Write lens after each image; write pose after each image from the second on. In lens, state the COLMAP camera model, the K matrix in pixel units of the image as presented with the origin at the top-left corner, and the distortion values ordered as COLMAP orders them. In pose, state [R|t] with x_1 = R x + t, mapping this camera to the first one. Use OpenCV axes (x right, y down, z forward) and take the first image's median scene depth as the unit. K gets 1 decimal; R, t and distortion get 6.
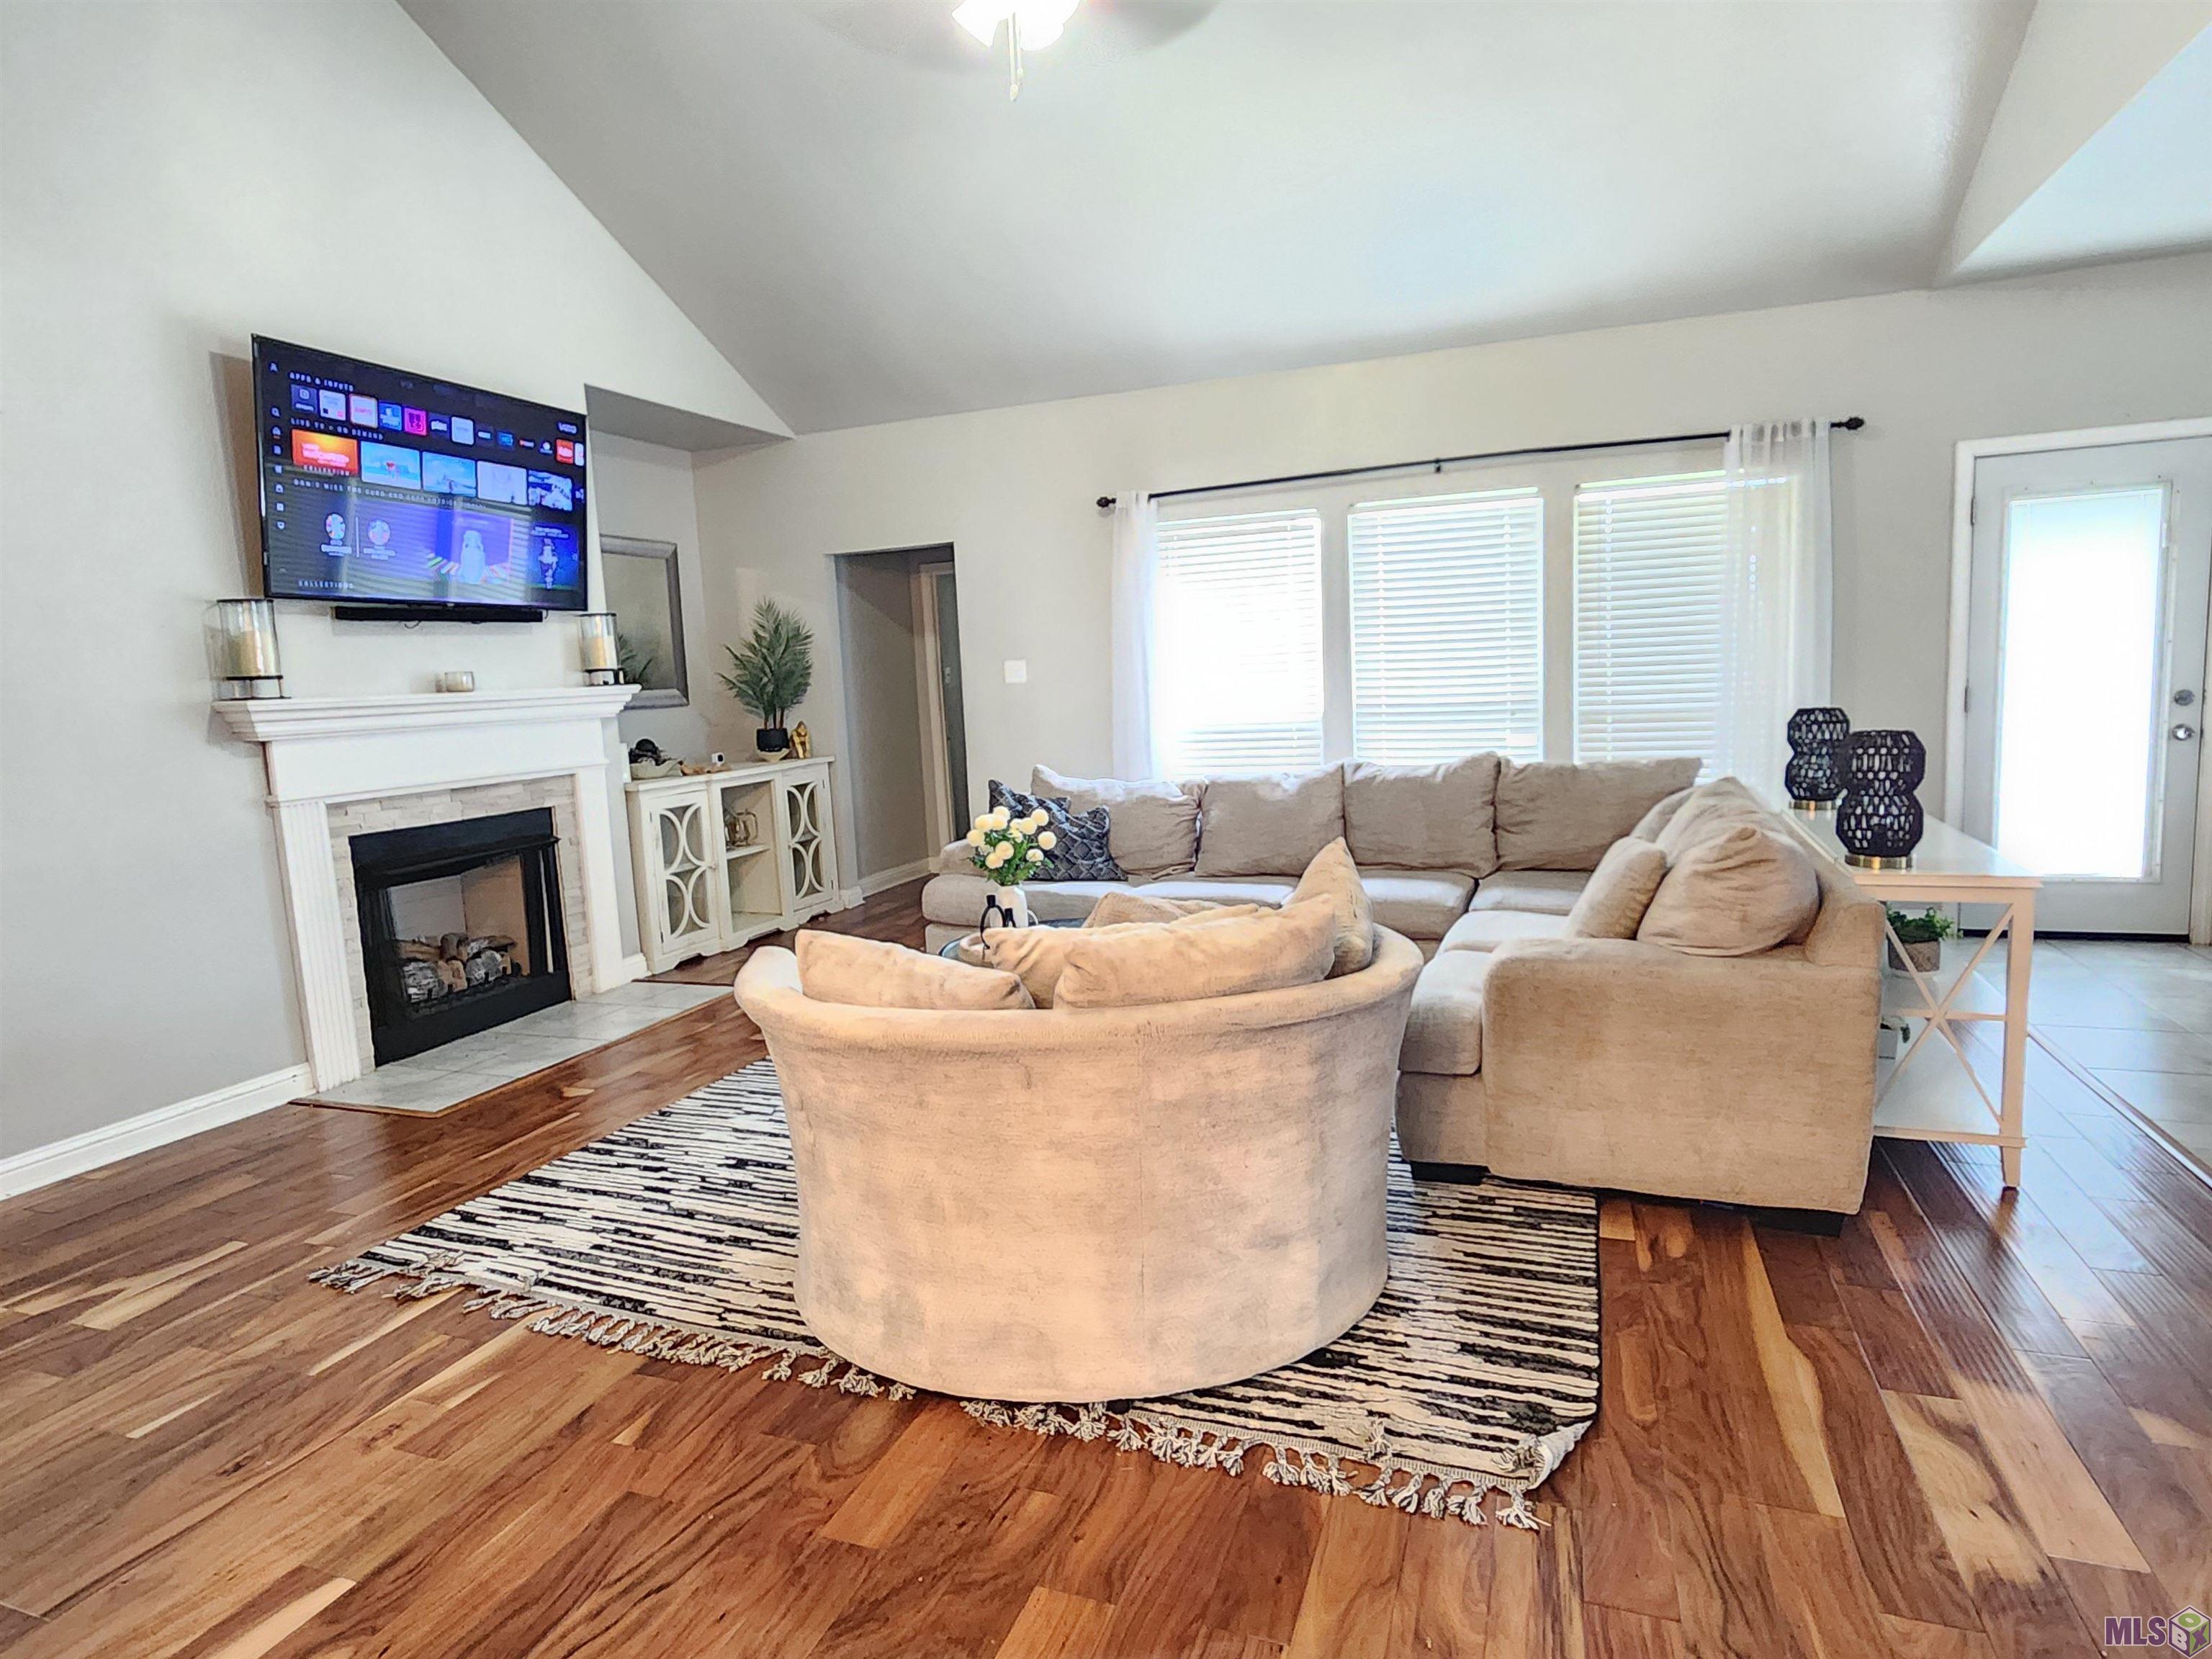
lens RADIAL K [[1218.1, 0, 1114.9], [0, 1218.1, 830.4], [0, 0, 1]] dist [-0.000858, -0.000854]
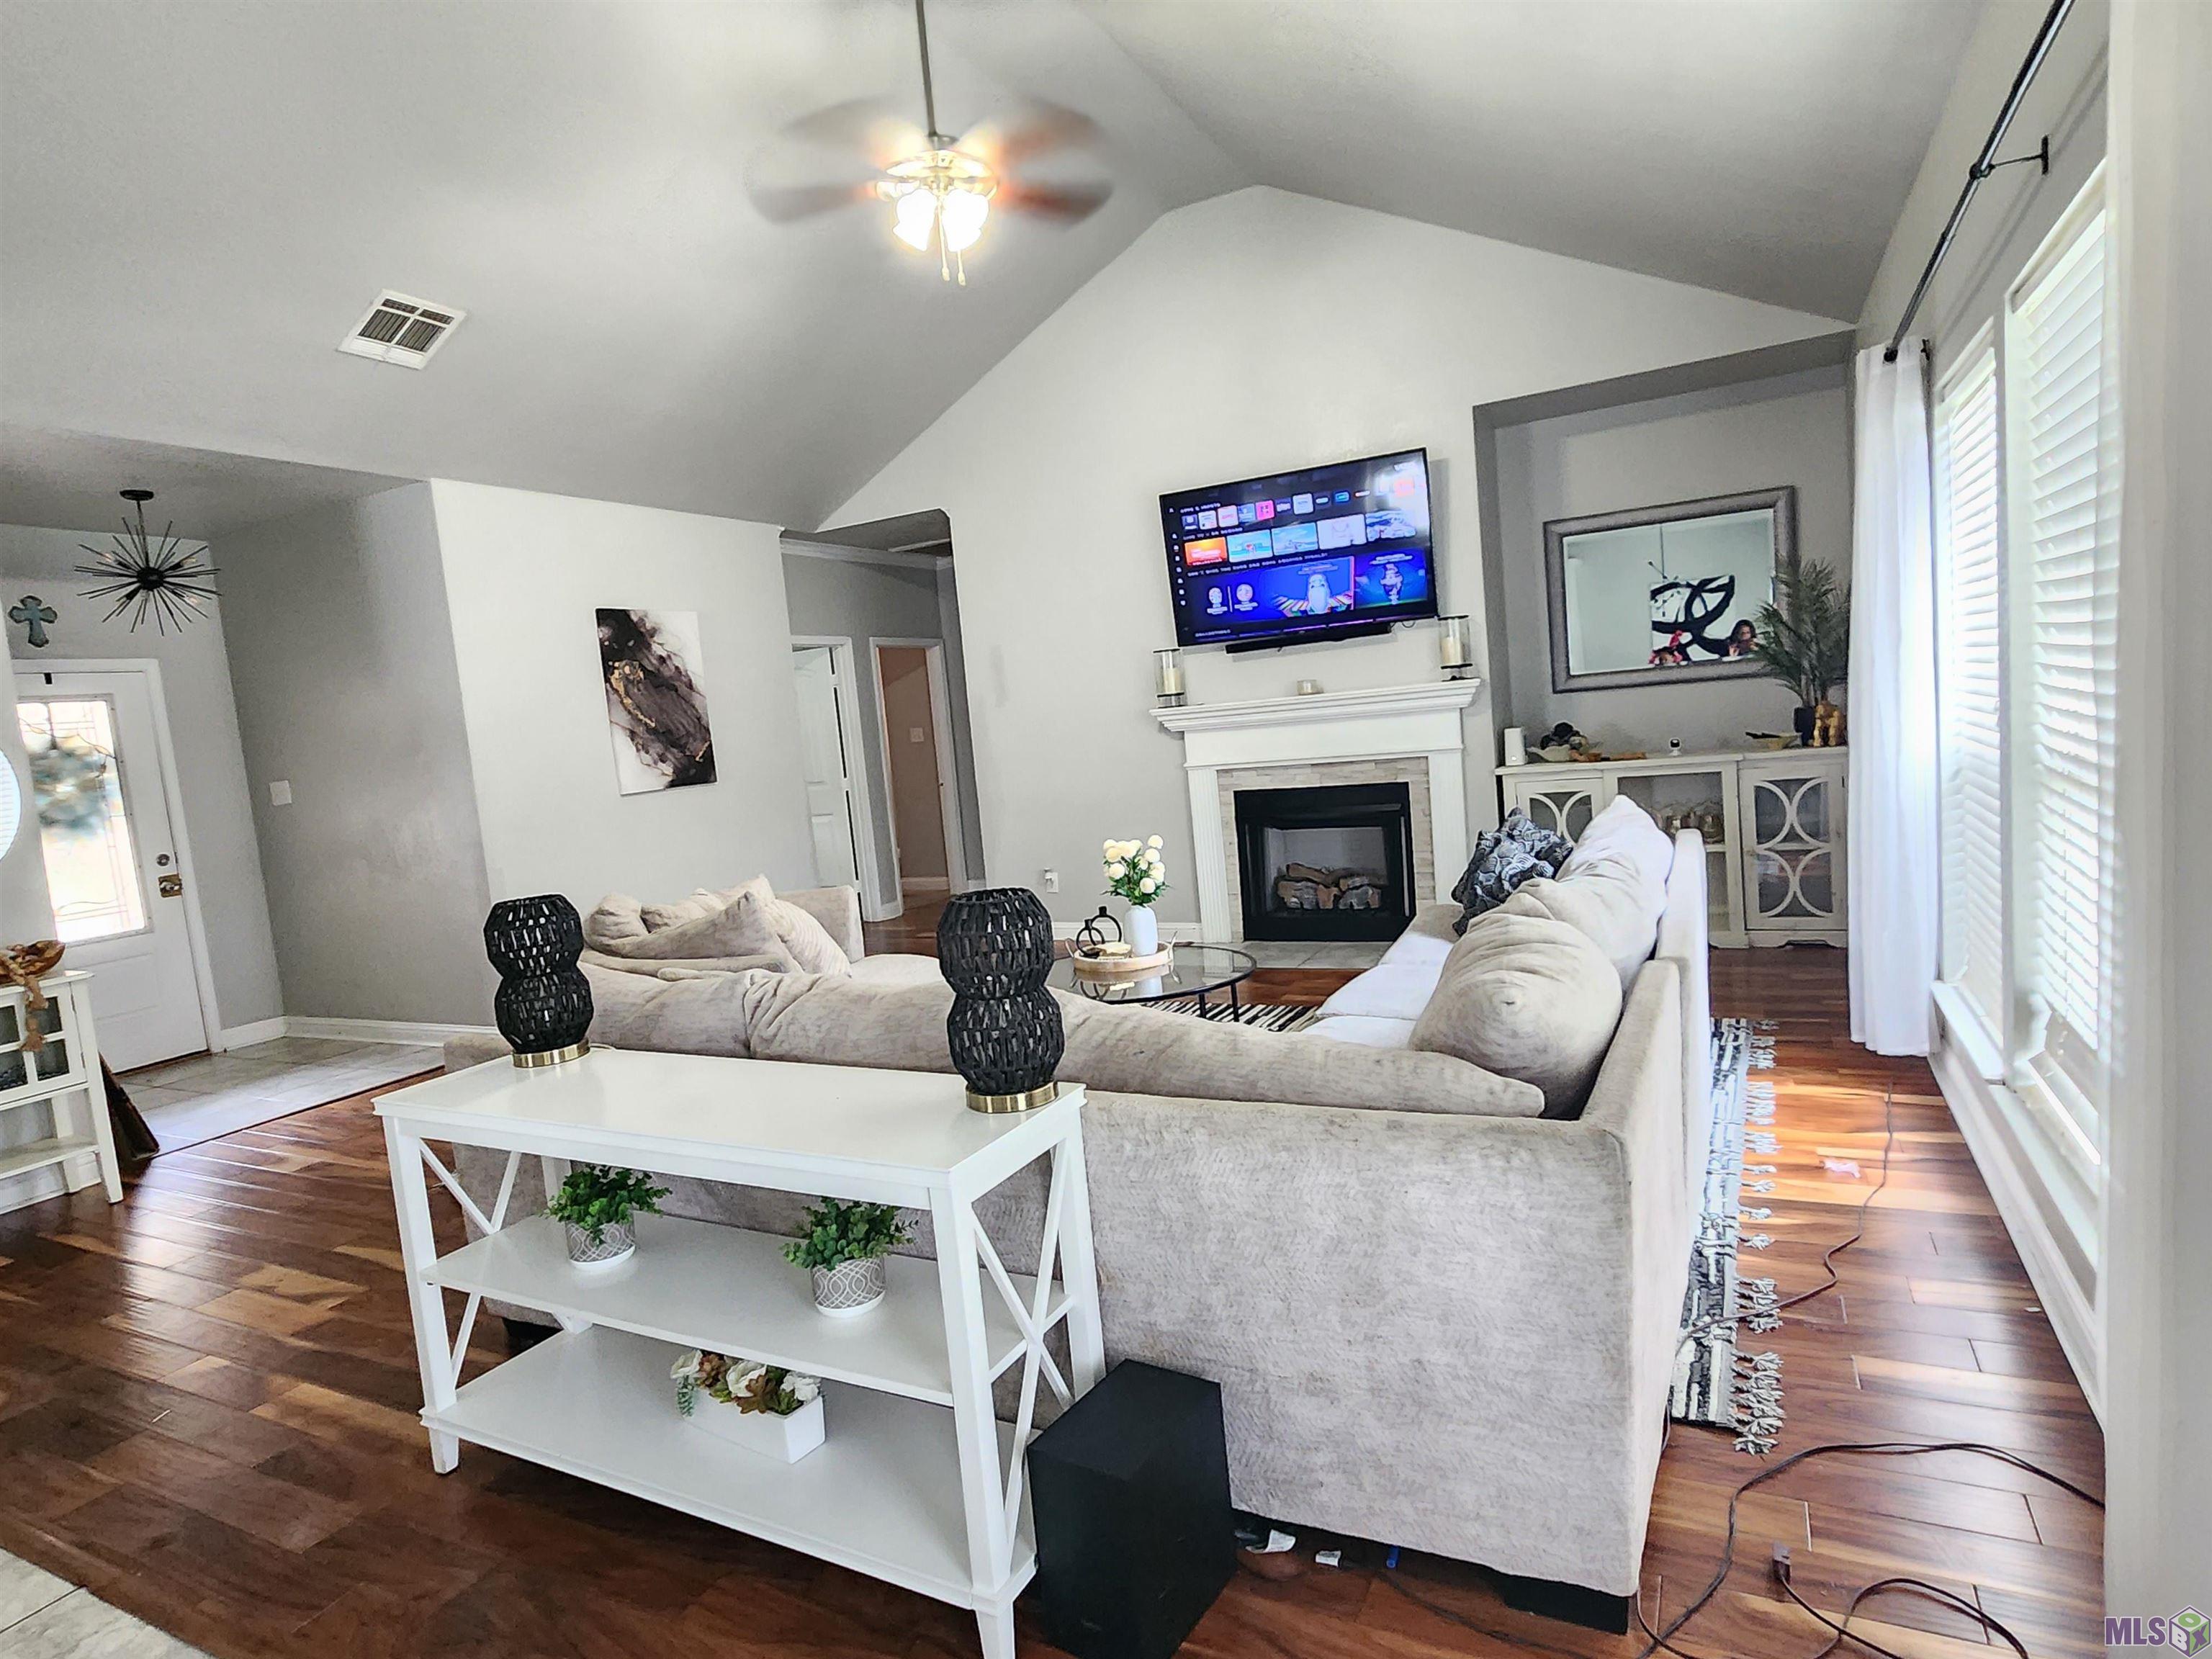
lens RADIAL K [[1218.1, 0, 1083.8], [0, 1218.1, 827.8], [0, 0, 1]] dist [-0.000858, -0.000854]
pose [[-0.120623, 0.147444, -0.981687, 0.941898], [-0.031637, 0.987835, 0.152255, -0.180881], [0.992194, 0.049423, -0.114491, 0.991258]]
